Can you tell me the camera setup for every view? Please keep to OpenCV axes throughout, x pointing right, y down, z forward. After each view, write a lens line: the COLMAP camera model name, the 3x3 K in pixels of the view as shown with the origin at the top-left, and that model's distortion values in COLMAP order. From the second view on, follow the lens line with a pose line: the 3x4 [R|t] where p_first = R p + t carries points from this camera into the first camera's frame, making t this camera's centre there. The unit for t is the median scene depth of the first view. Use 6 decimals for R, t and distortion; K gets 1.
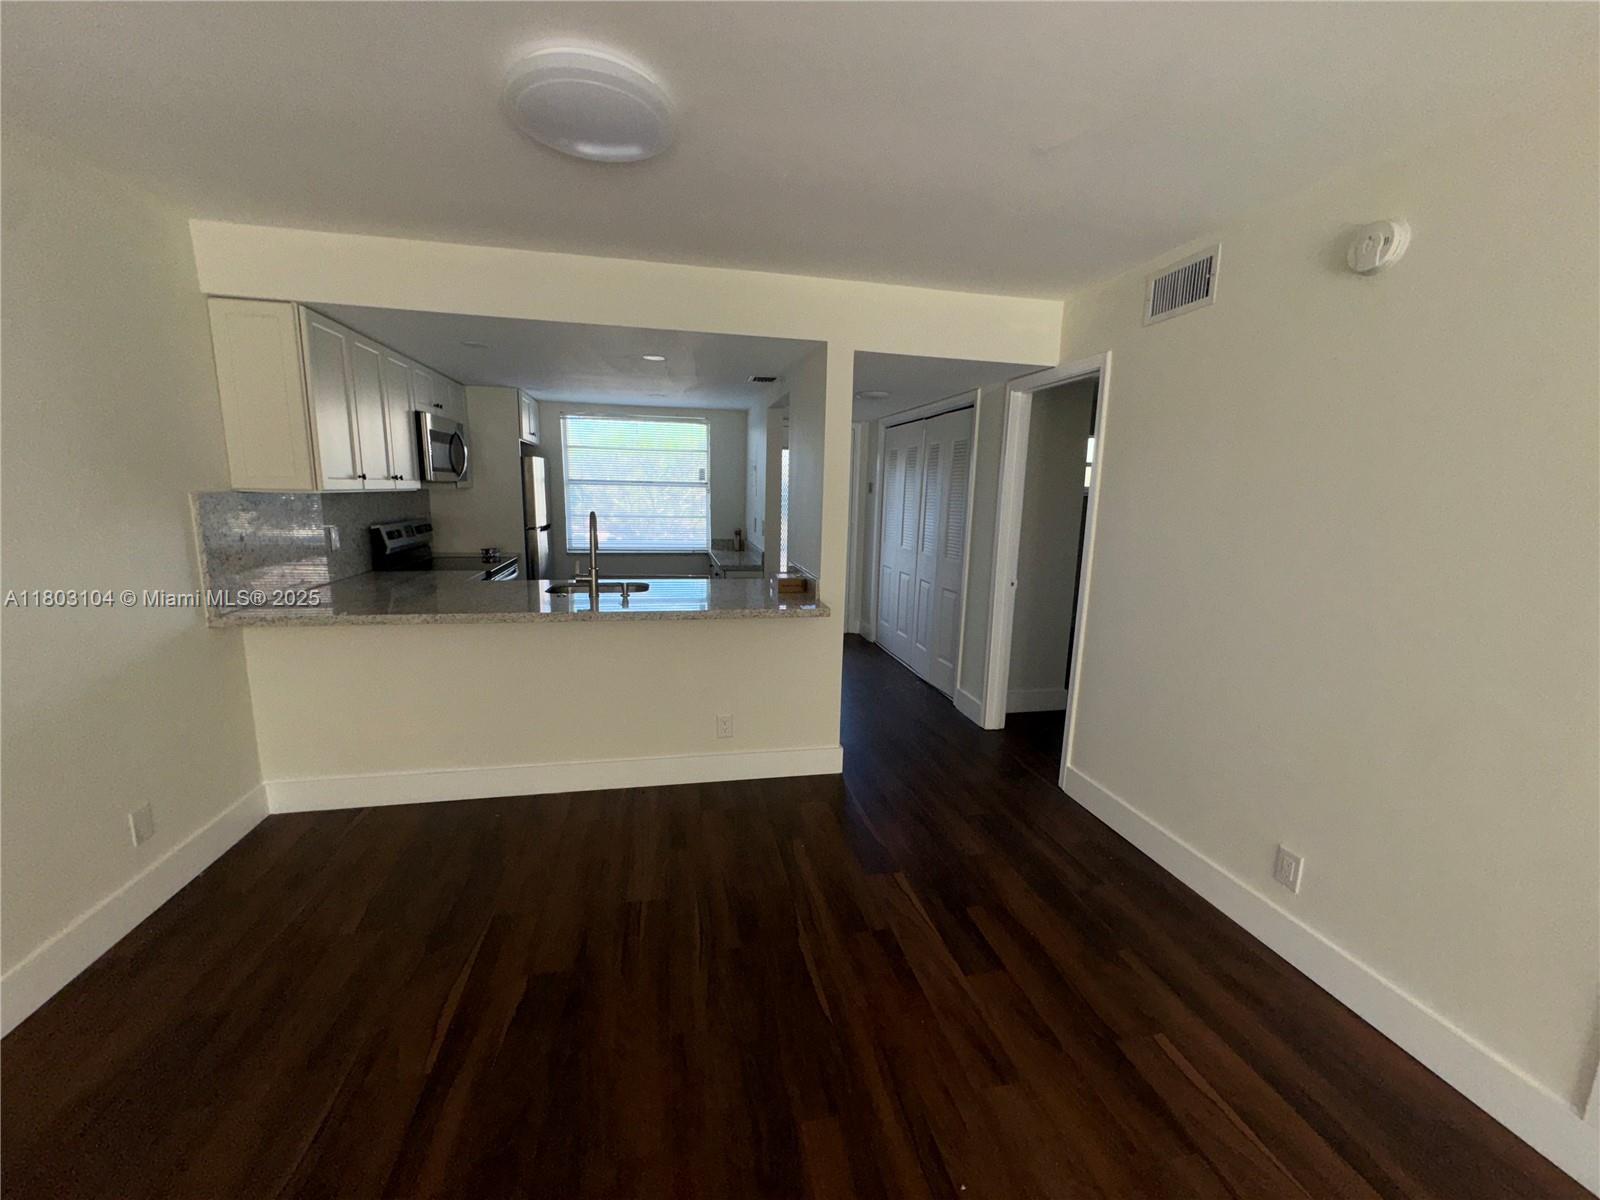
lens RADIAL K [[637.5, 0, 801.1], [0, 637.5, 603.9], [0, 0, 1]] dist [0.001381, -0.000026]
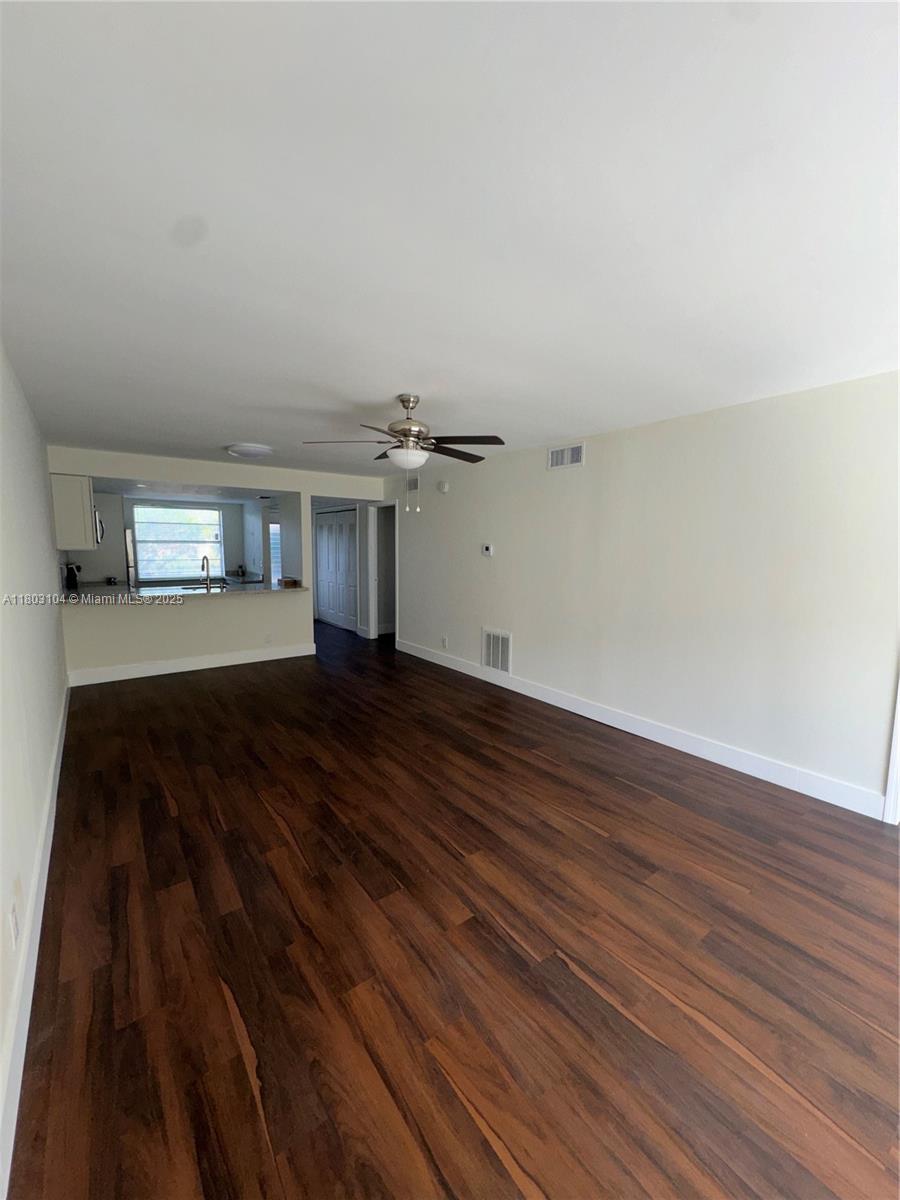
lens RADIAL K [[478.1, 0, 451.9], [0, 478.1, 599.4], [0, 0, 1]] dist [0.001381, -0.000026]
pose [[0.906846, -0.061078, 0.417013, -0.170138], [0.084167, 0.995757, -0.037188, 0.123140], [-0.412972, 0.068823, 0.908140, -0.744706]]
